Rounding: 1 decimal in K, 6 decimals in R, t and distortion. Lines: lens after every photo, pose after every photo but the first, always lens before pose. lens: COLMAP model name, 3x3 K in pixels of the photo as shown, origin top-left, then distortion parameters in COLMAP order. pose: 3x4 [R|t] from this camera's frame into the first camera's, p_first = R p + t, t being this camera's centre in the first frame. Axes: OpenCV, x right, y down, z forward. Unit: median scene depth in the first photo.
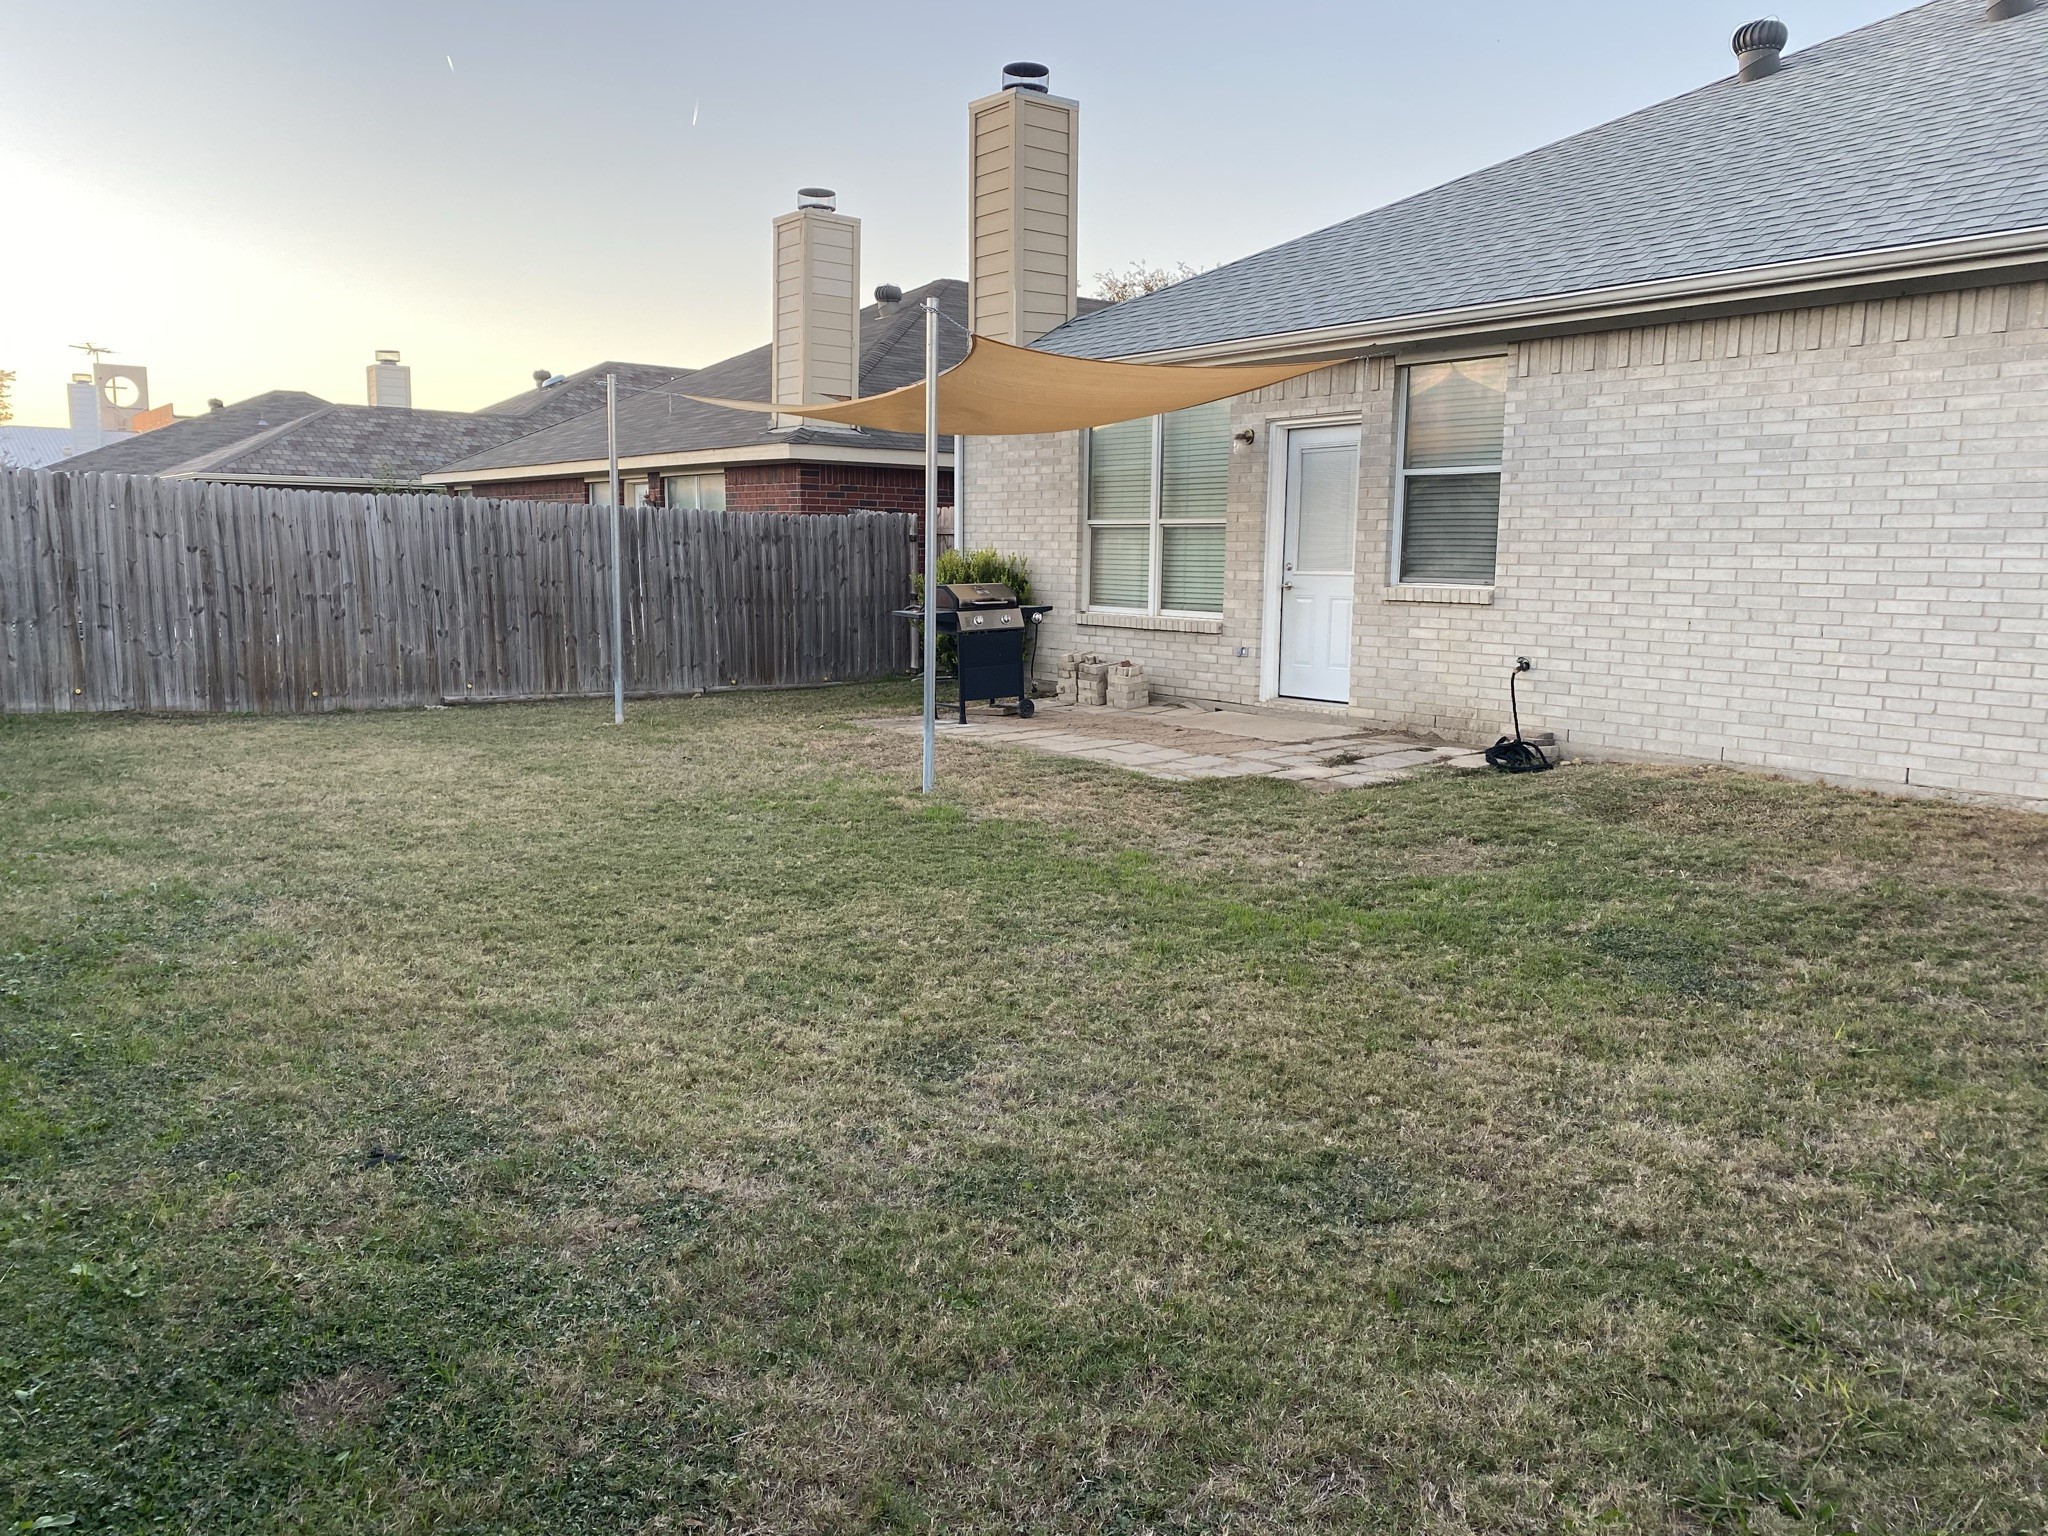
lens RADIAL K [[1539.9, 0, 1020.3], [0, 1539.9, 766.1], [0, 0, 1]] dist [0.007256, -0.031819]
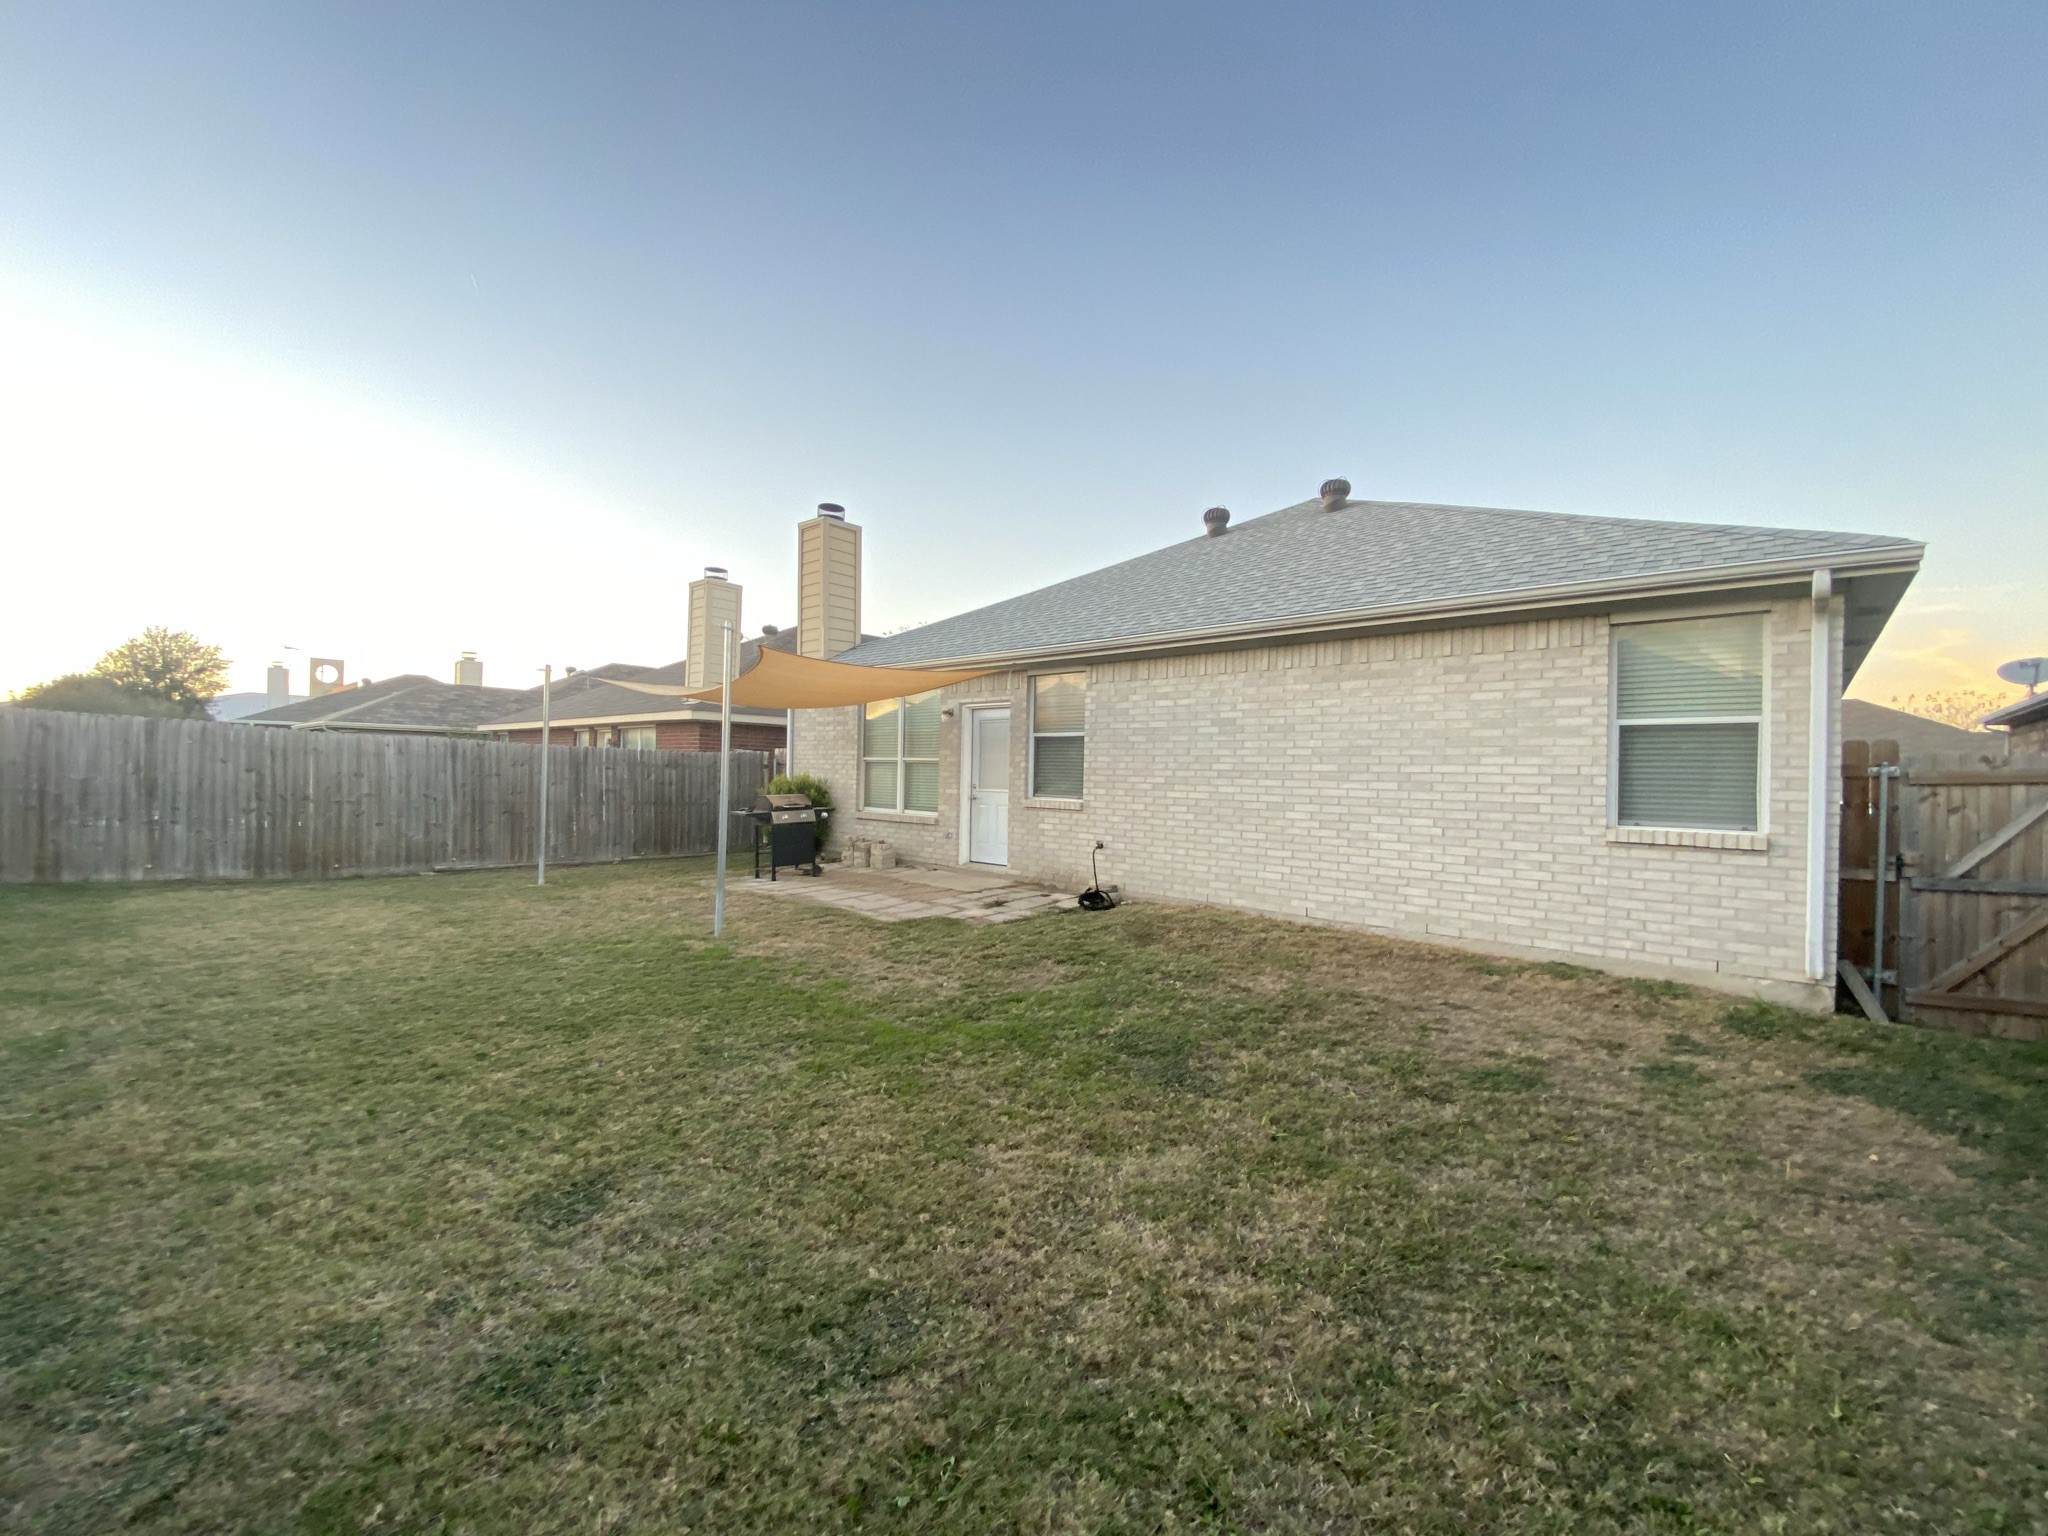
lens RADIAL K [[826.6, 0, 1008.7], [0, 826.6, 764.8], [0, 0, 1]] dist [-0.030586, -0.002718]
pose [[0.985586, 0.011341, 0.168792, 0.085432], [0.013524, 0.989276, -0.145433, -0.027483], [-0.168631, 0.145619, 0.974863, 0.125923]]
